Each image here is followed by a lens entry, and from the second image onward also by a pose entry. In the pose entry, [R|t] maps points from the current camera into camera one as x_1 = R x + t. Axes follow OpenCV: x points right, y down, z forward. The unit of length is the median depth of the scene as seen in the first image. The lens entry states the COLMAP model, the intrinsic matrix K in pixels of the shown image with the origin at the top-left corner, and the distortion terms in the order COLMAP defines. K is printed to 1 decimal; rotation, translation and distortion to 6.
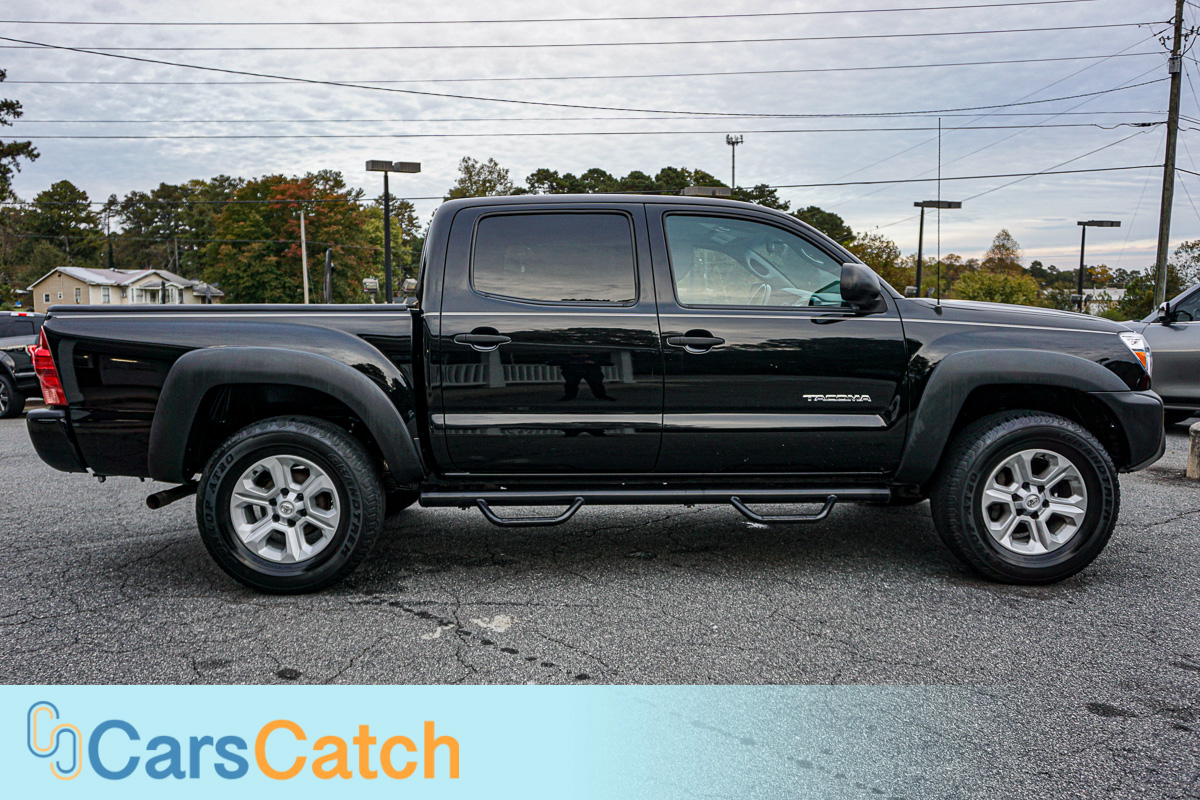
lens RADIAL K [[853.1, 0, 600.0], [0, 853.1, 400.0], [0, 0, 1]] dist [-0.020993, 0.002352]
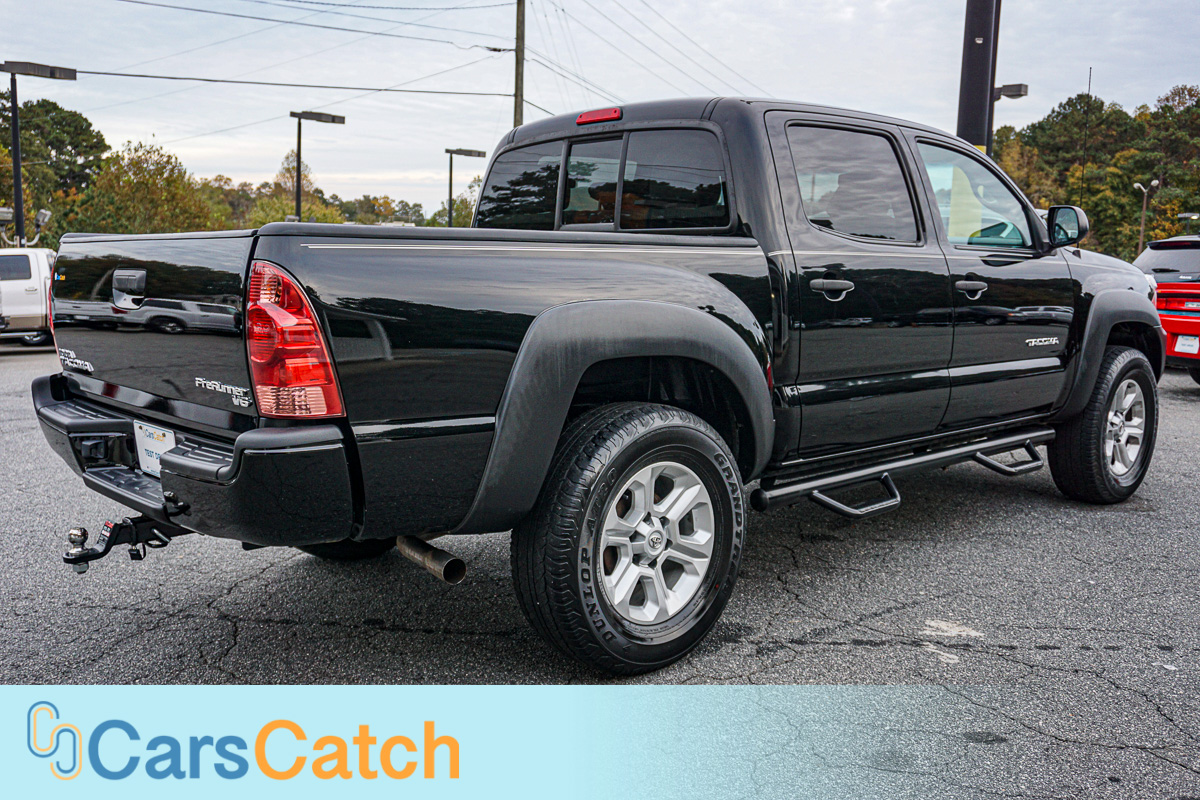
lens RADIAL K [[1066.5, 0, 552.2], [0, 1066.5, 400.5], [0, 0, 1]] dist [-0.008286, 0.000549]
pose [[0.766198, -0.078261, 0.637822, -0.948382], [0.051843, 0.996849, 0.060036, -0.037248], [-0.640510, -0.012934, 0.767841, 0.407682]]
